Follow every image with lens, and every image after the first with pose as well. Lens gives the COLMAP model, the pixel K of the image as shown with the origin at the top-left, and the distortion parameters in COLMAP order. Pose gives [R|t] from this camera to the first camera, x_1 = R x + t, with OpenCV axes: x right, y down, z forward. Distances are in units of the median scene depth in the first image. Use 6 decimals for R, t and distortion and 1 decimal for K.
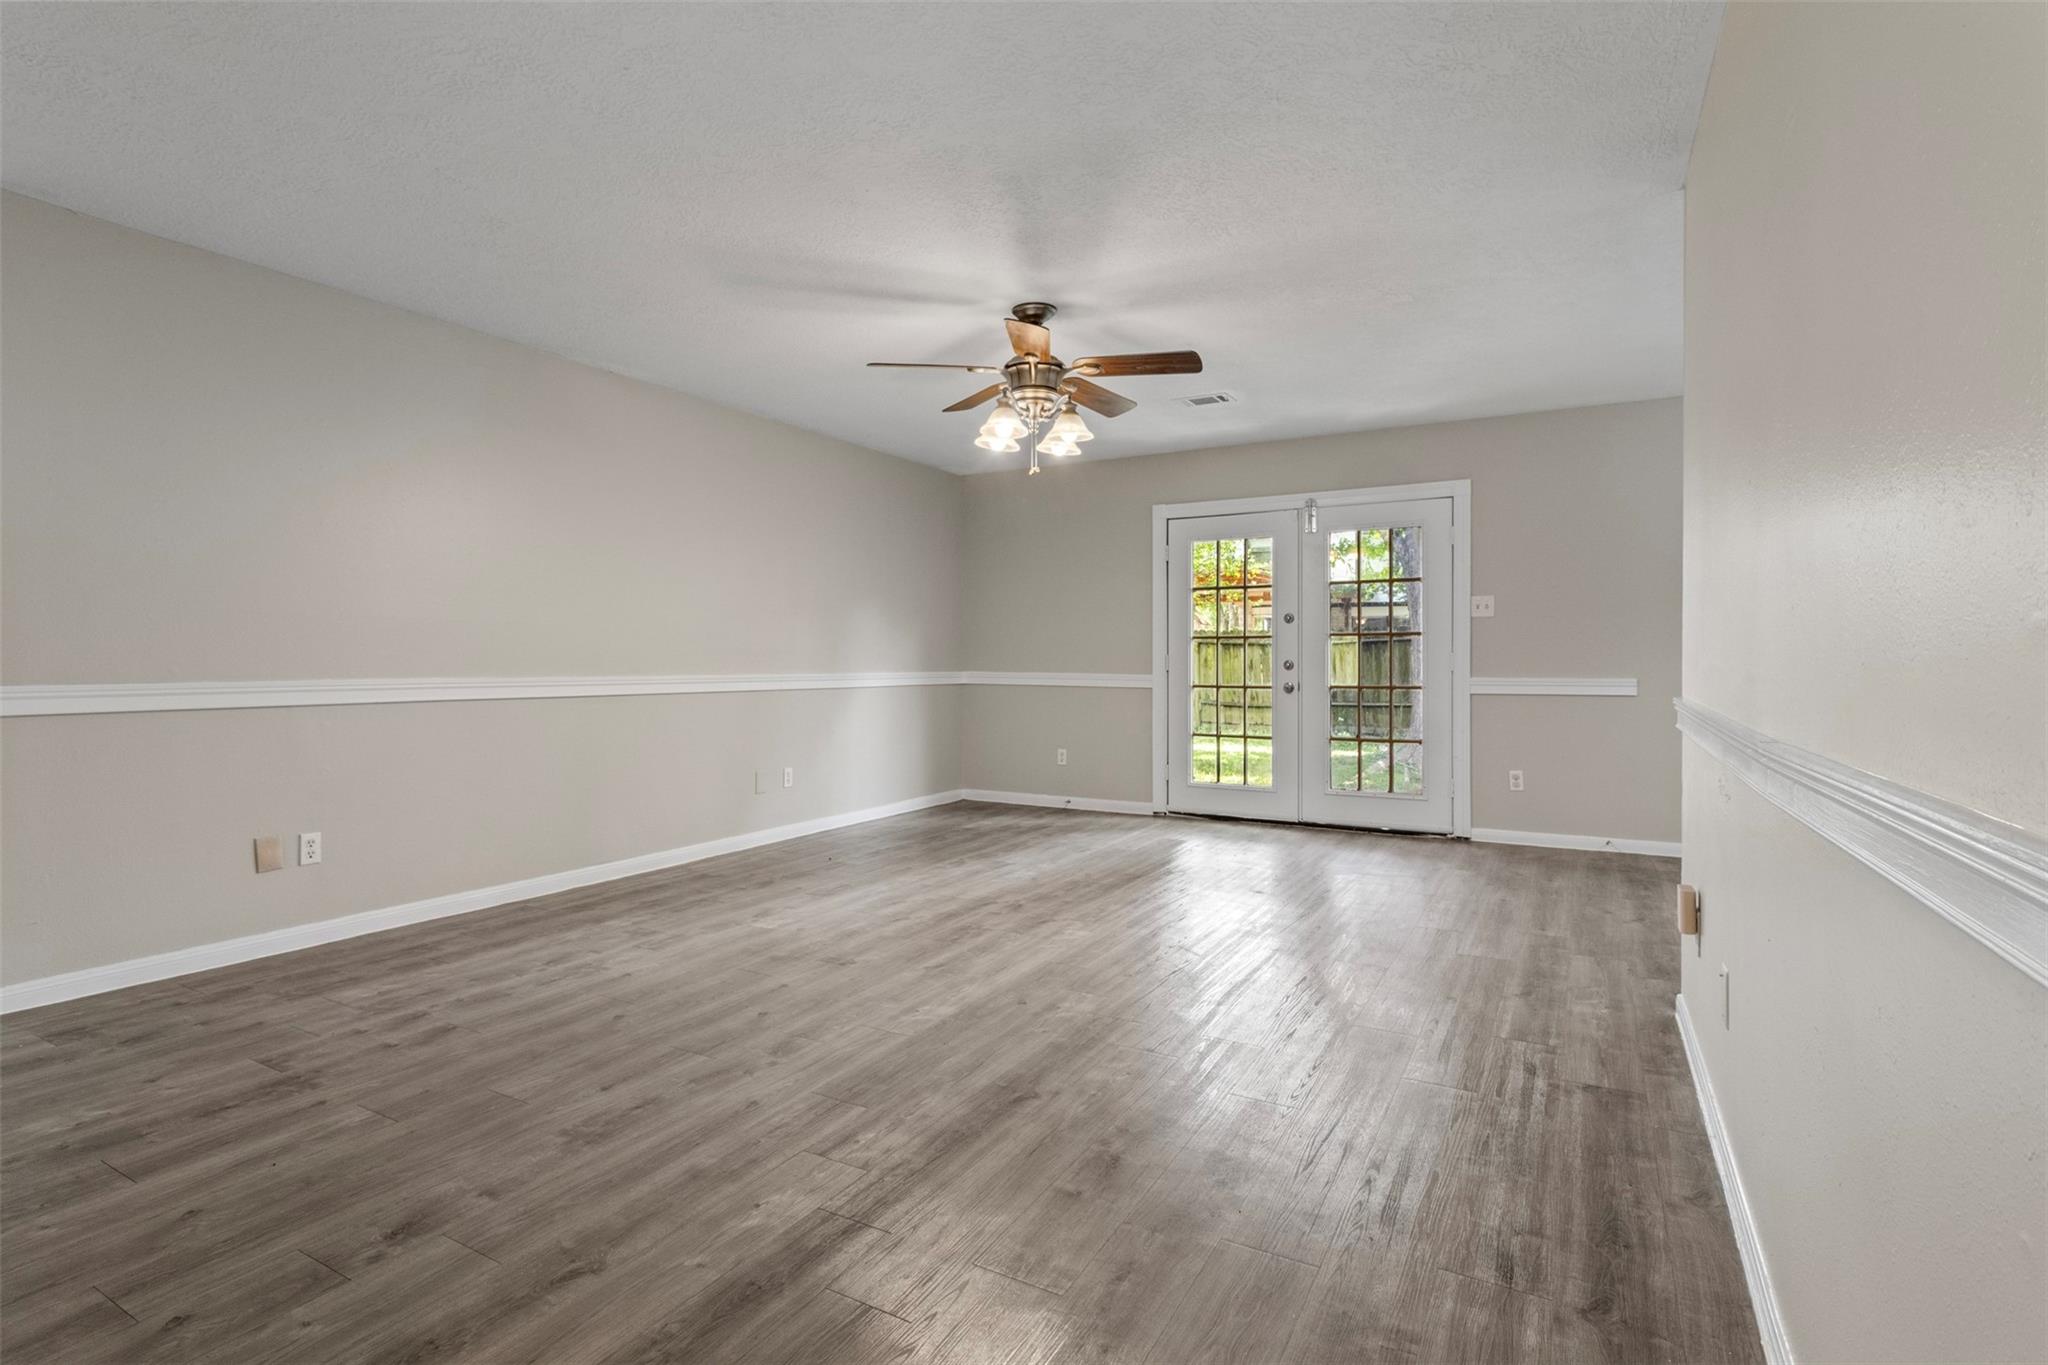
lens RADIAL K [[991.8, 0, 1014.8], [0, 991.8, 666.3], [0, 0, 1]] dist [-0.001335, -0.000125]
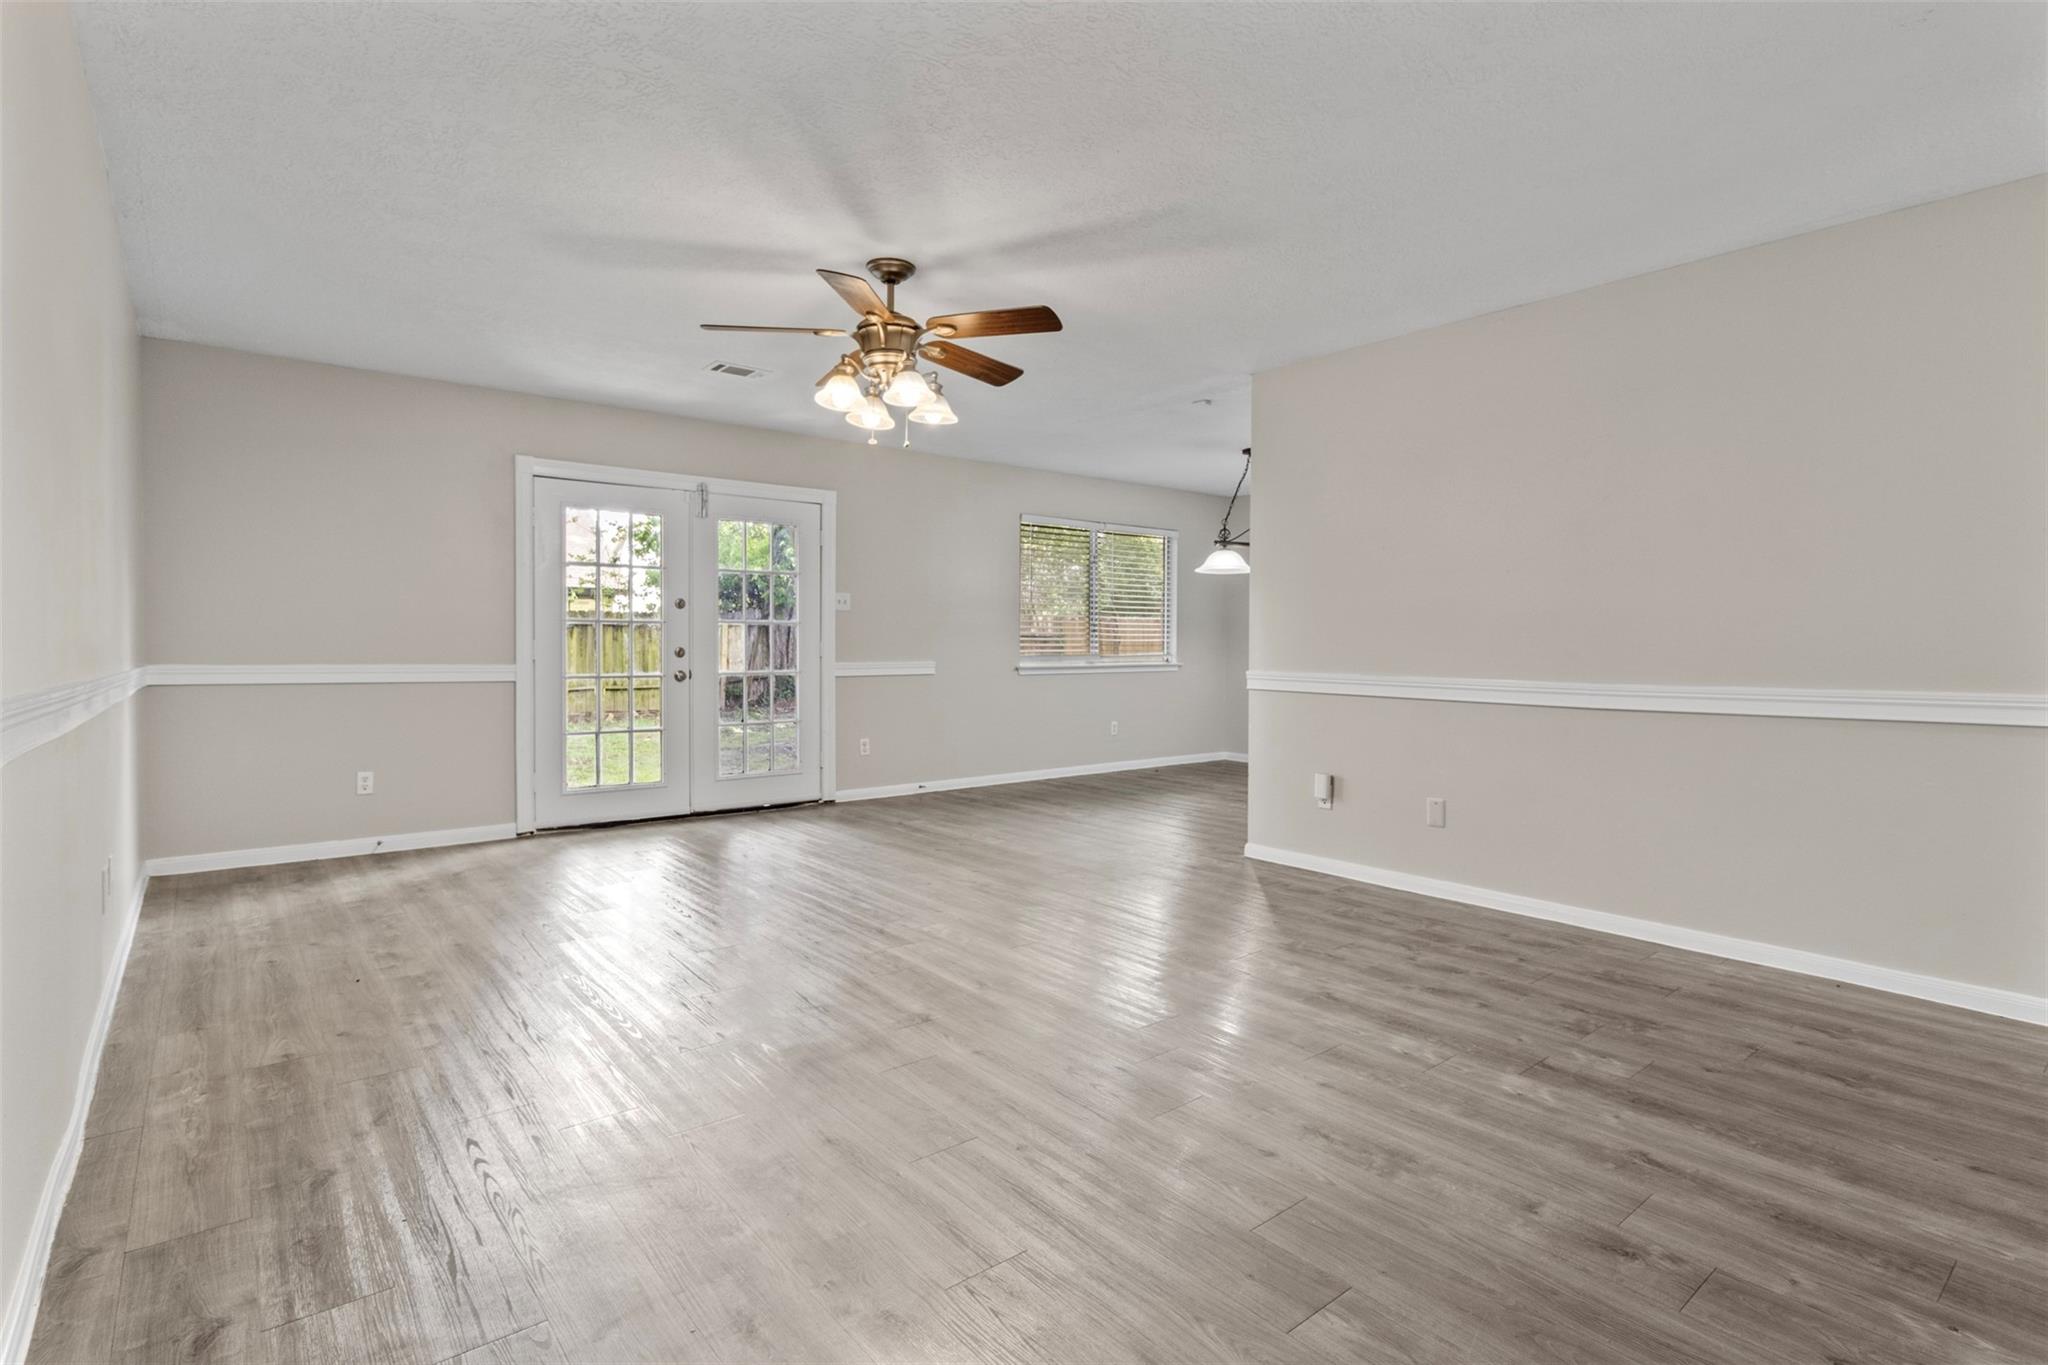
lens RADIAL K [[991.8, 0, 1014.8], [0, 991.8, 666.3], [0, 0, 1]] dist [-0.001335, -0.000125]
pose [[0.361257, -0.017153, 0.932309, -0.550999], [0.001945, 0.999842, 0.017641, -0.004169], [-0.932464, -0.004559, 0.361233, 0.386336]]
